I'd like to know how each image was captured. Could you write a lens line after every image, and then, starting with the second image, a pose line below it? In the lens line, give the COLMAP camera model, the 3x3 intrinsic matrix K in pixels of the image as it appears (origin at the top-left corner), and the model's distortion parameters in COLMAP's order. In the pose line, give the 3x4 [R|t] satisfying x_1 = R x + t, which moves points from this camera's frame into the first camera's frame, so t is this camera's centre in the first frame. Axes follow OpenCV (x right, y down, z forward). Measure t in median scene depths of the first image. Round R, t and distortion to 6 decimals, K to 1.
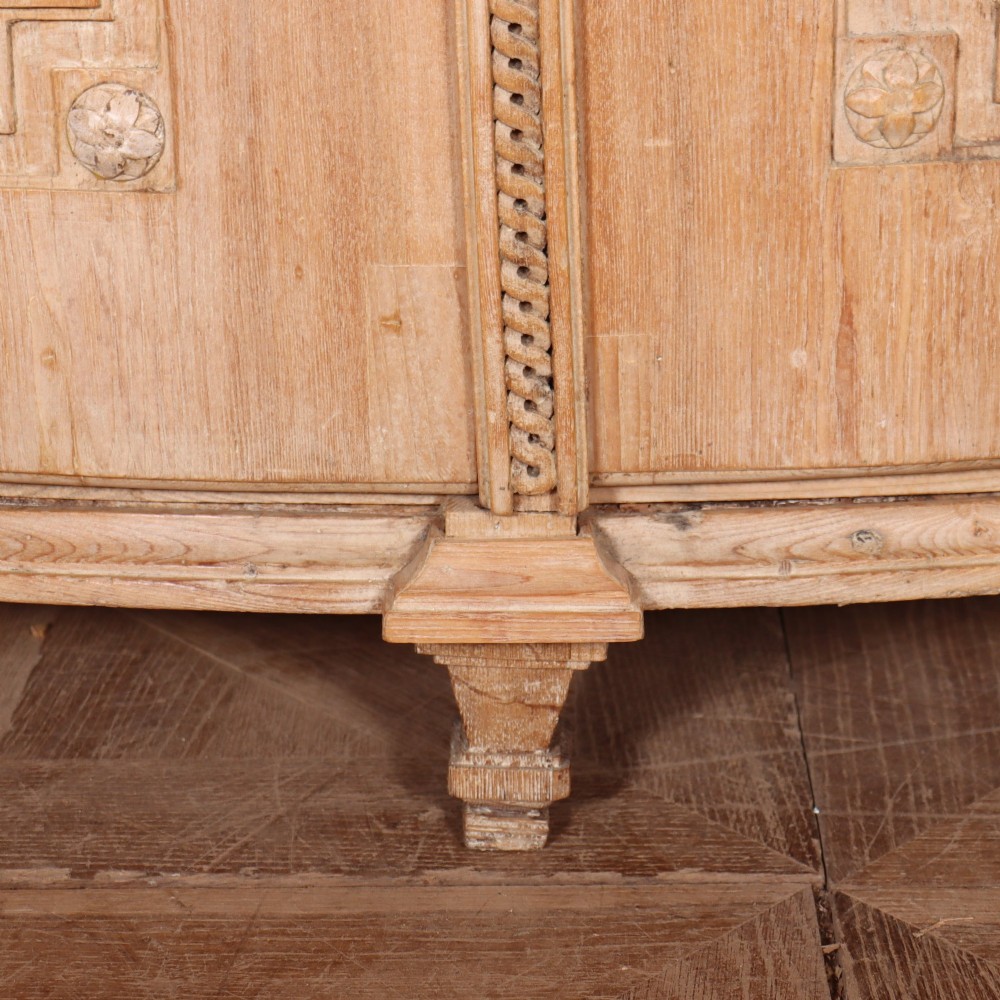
lens RADIAL K [[2259.6, 0, 507.1], [0, 2259.6, 496.3], [0, 0, 1]] dist [-0.099896, 0.000000]
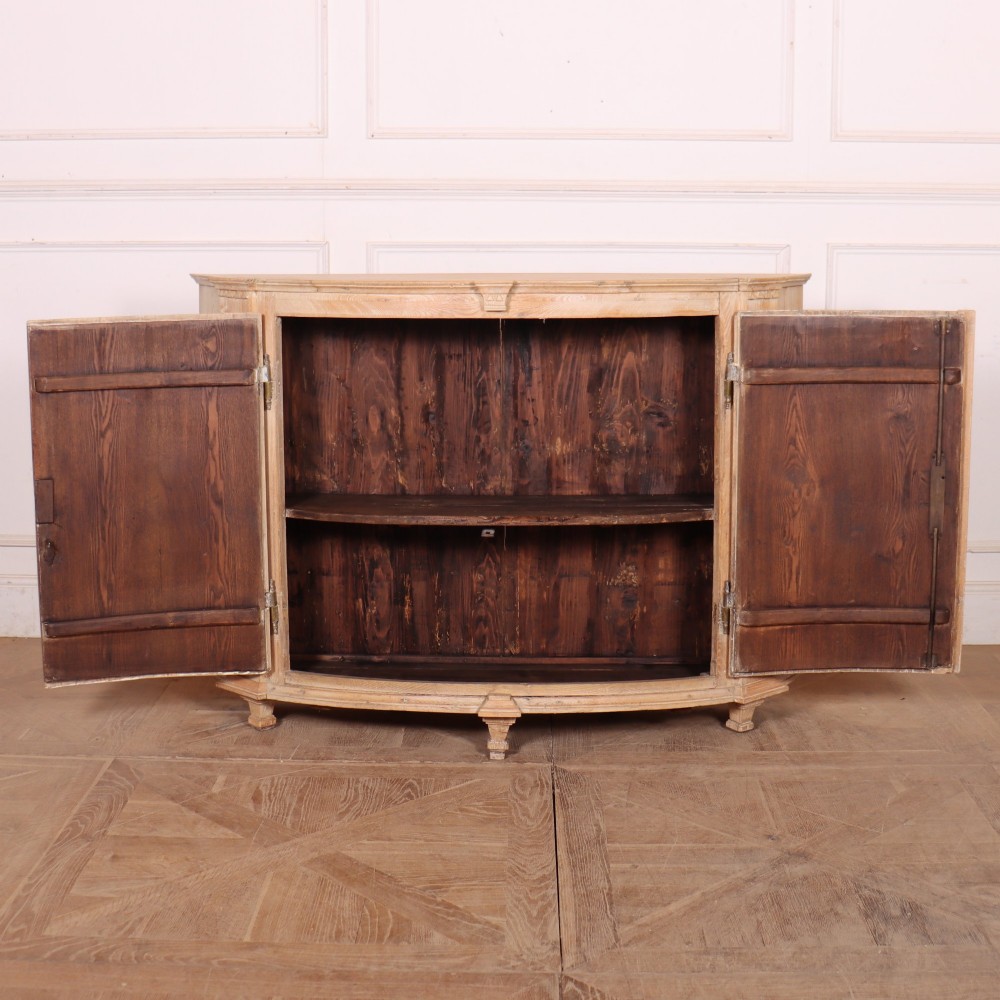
lens RADIAL K [[2259.6, 0, 472.4], [0, 2259.6, 477.6], [0, 0, 1]] dist [-0.099896, 0.000000]
pose [[0.999731, 0.020054, 0.011680, -0.145168], [-0.017377, 0.980442, -0.196041, 0.586506], [-0.015382, 0.195785, 0.980526, -4.772703]]
